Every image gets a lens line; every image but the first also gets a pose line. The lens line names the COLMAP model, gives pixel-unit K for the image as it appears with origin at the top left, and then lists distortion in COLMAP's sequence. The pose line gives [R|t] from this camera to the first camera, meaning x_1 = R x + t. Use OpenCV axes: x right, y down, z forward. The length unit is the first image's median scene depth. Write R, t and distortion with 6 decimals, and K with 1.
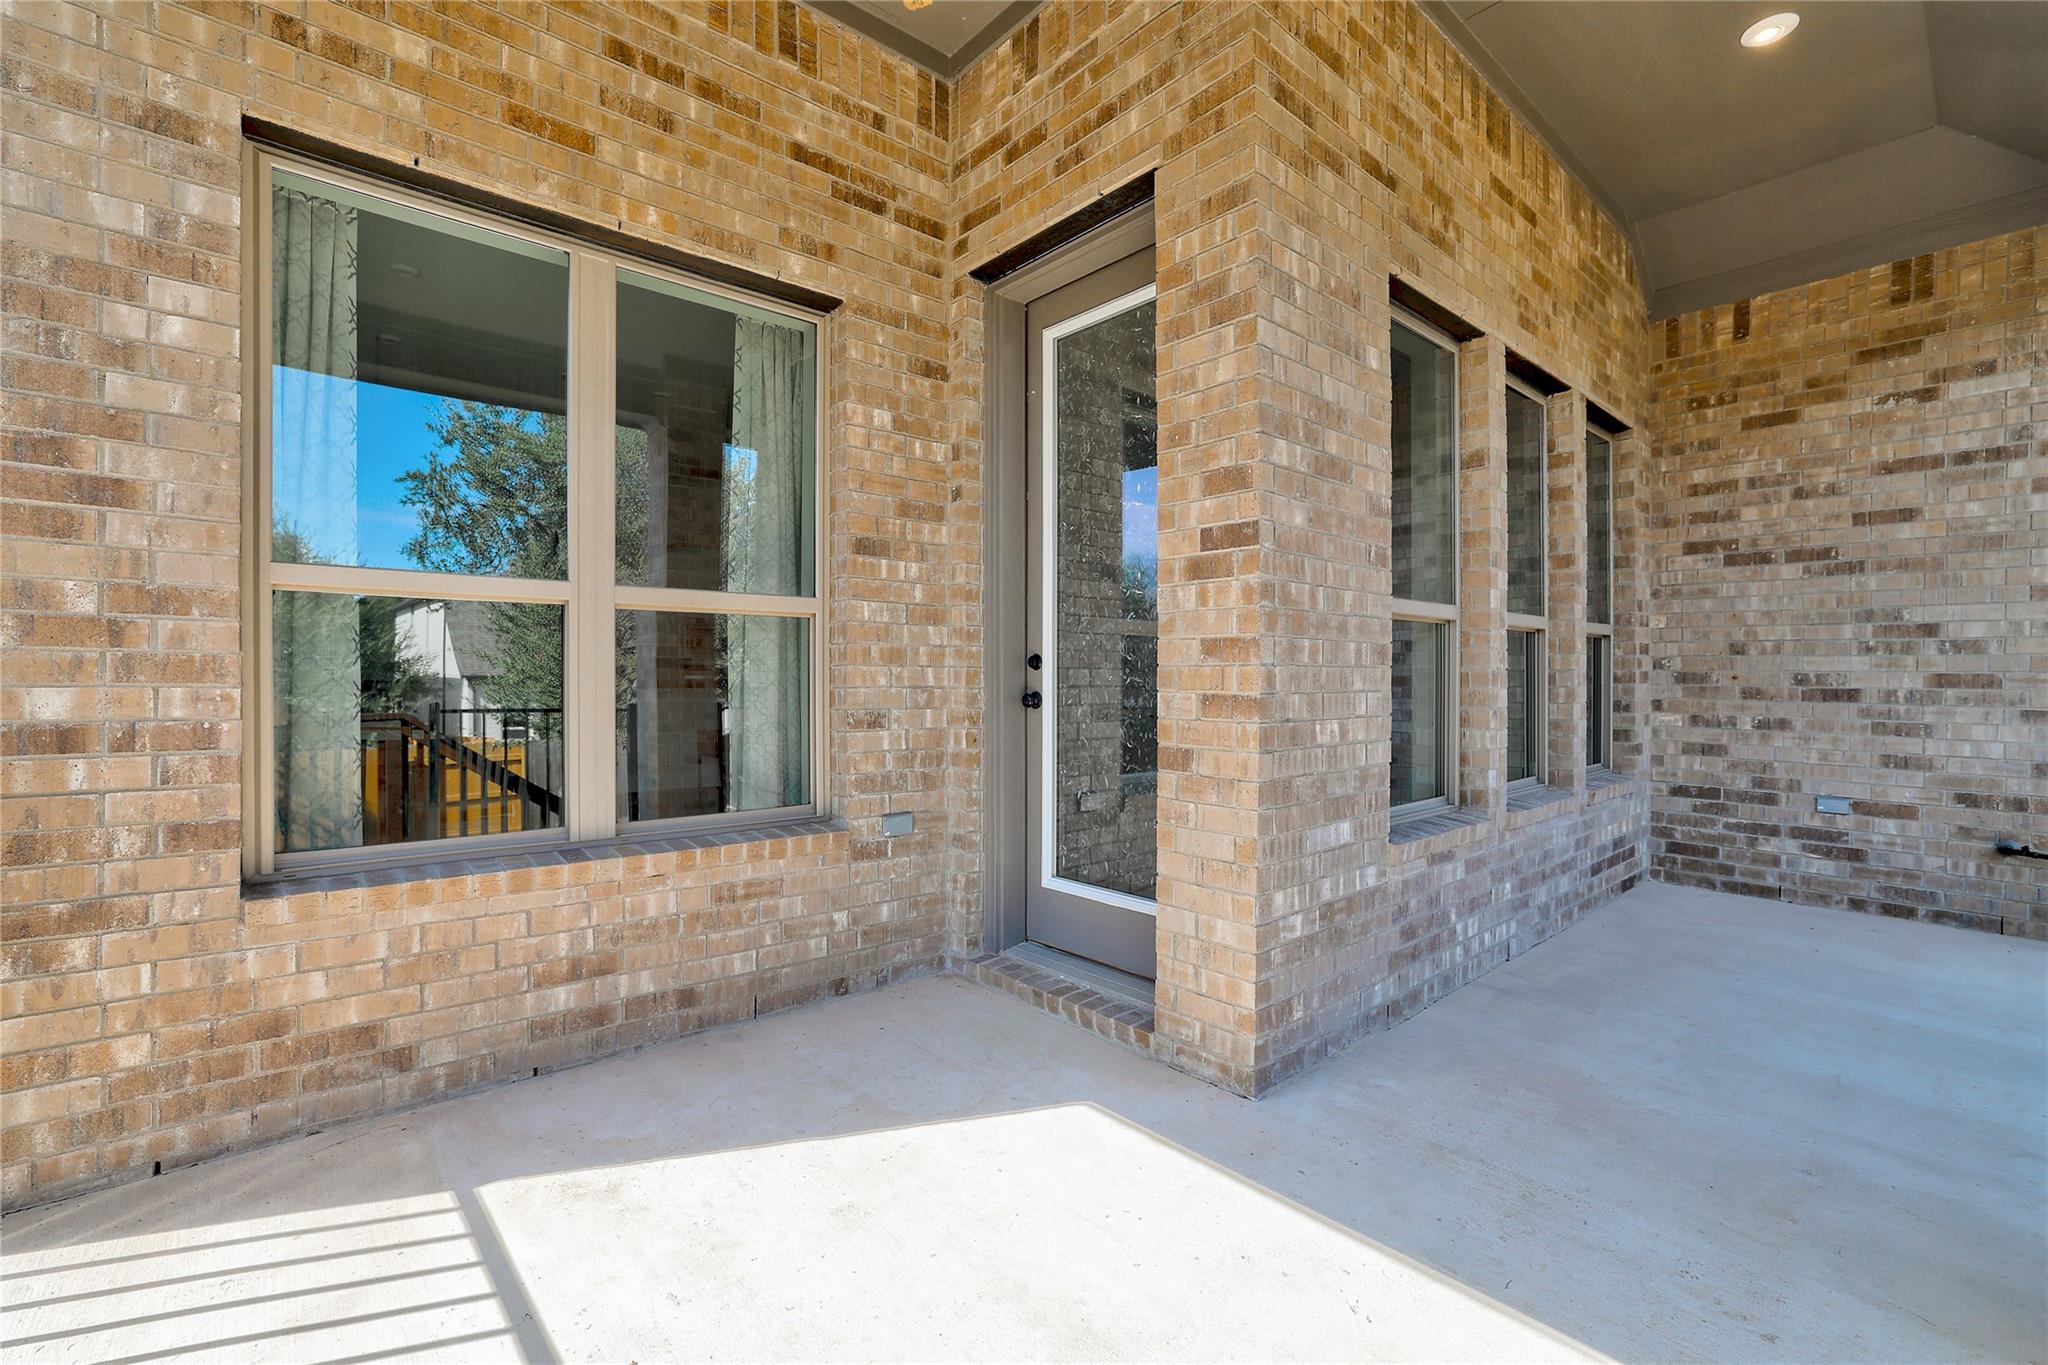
lens RADIAL K [[913.1, 0, 1024.0], [0, 913.1, 682.5], [0, 0, 1]] dist [-0.038520, 0.015879]
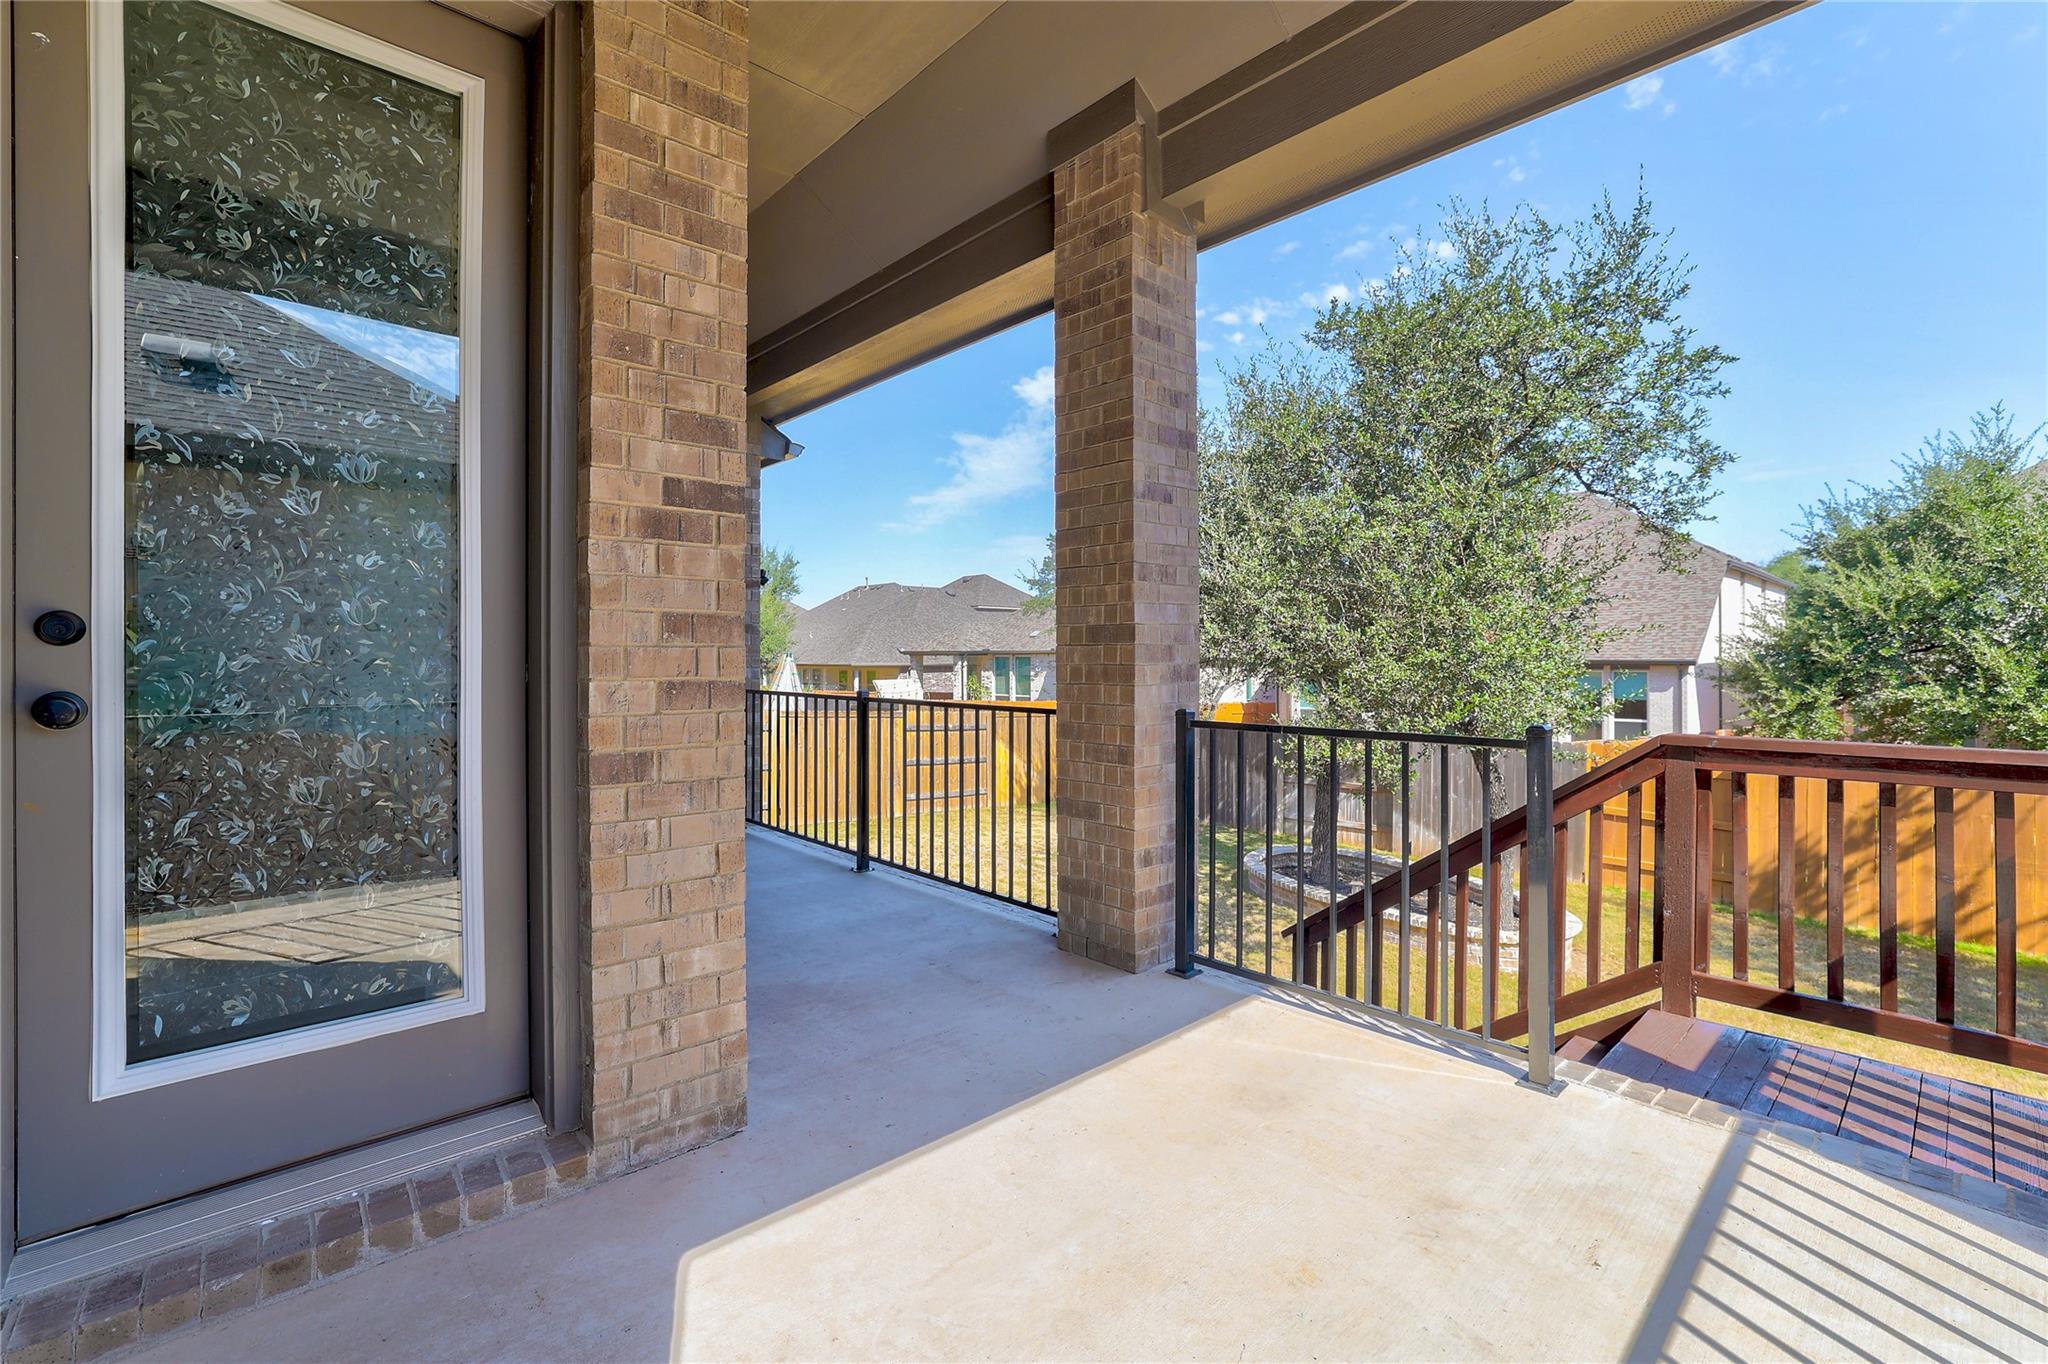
lens RADIAL K [[881.8, 0, 1027.9], [0, 881.8, 669.0], [0, 0, 1]] dist [-0.016100, 0.000694]
pose [[-0.030664, -0.007361, 0.999503, -0.595173], [0.008845, 0.999932, 0.007636, -0.001485], [-0.999491, 0.009074, -0.030597, 0.704334]]
